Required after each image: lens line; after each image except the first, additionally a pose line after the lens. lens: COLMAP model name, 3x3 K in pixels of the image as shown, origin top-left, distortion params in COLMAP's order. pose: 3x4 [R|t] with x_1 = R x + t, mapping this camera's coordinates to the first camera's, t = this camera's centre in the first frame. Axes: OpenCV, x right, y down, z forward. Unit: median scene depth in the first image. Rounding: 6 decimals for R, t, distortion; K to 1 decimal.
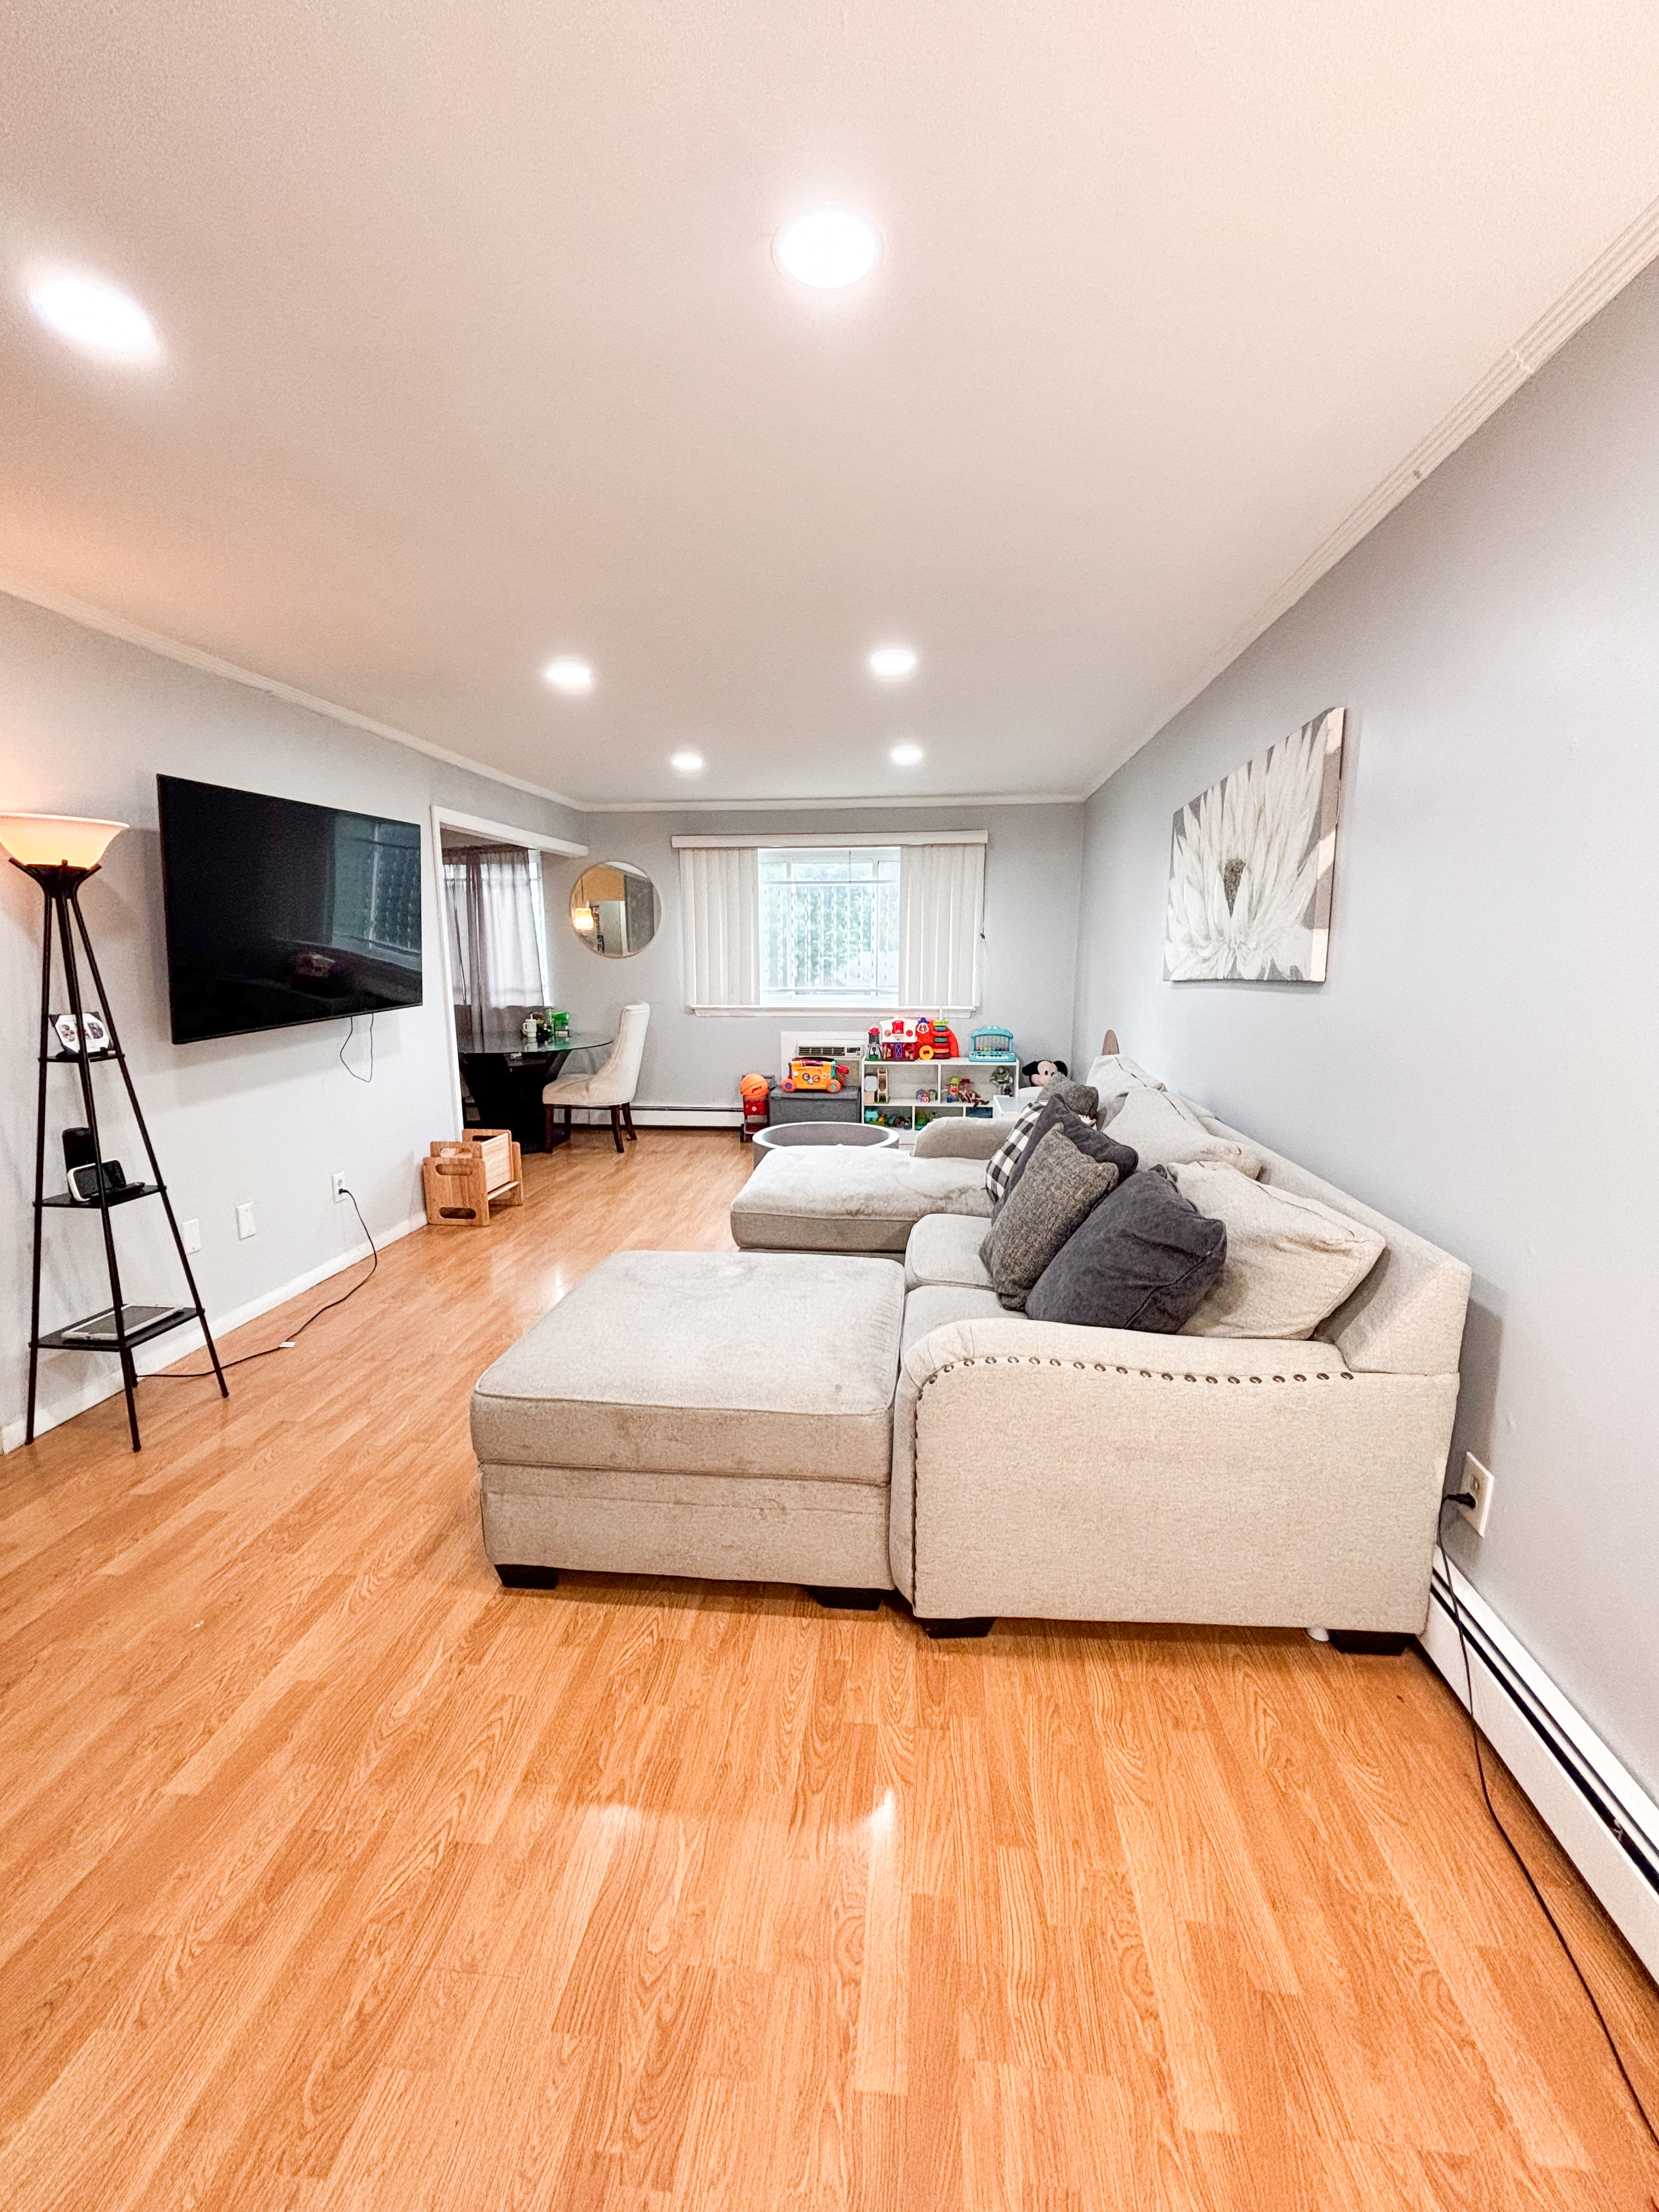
lens RADIAL K [[889.7, 0, 840.6], [0, 889.7, 1103.5], [0, 0, 1]] dist [0.001337, -0.000226]
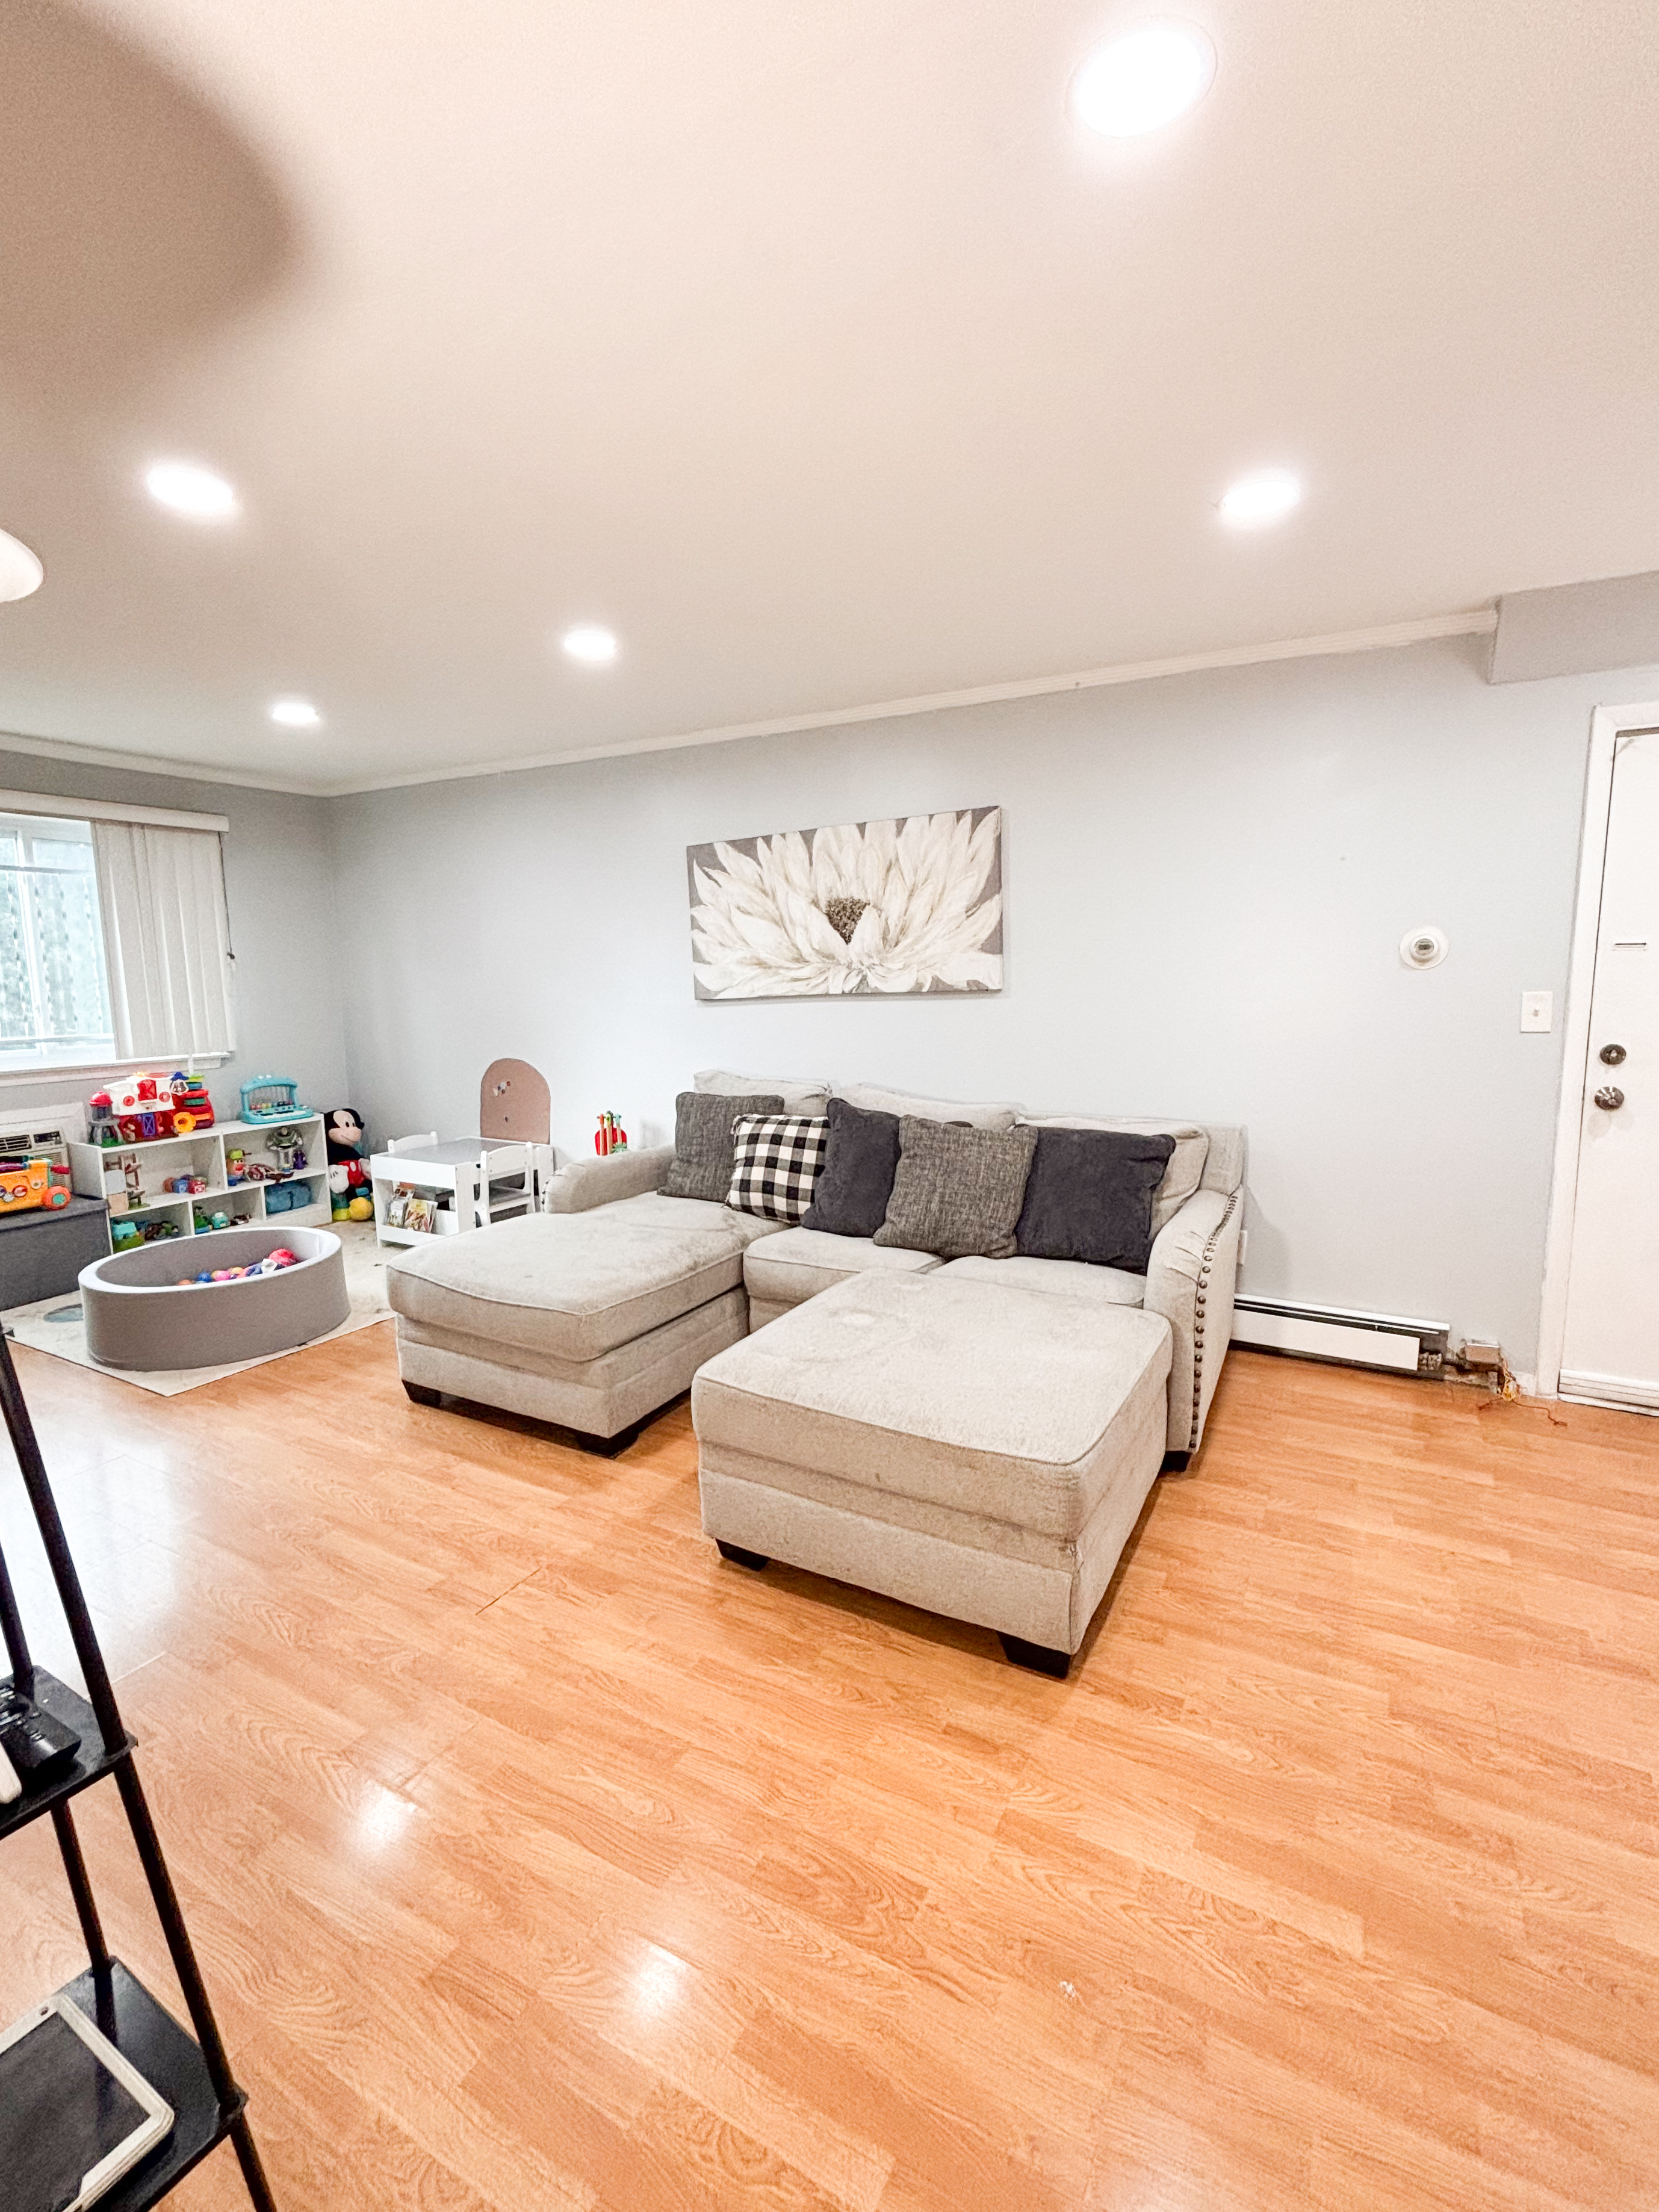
lens RADIAL K [[978.8, 0, 829.5], [0, 978.8, 1106.0], [0, 0, 1]] dist [0.000097, -0.000081]
pose [[0.401771, -0.129366, 0.906556, -0.982606], [0.164261, 0.984096, 0.067633, -0.096711], [-0.900887, 0.121739, 0.416631, 0.559569]]
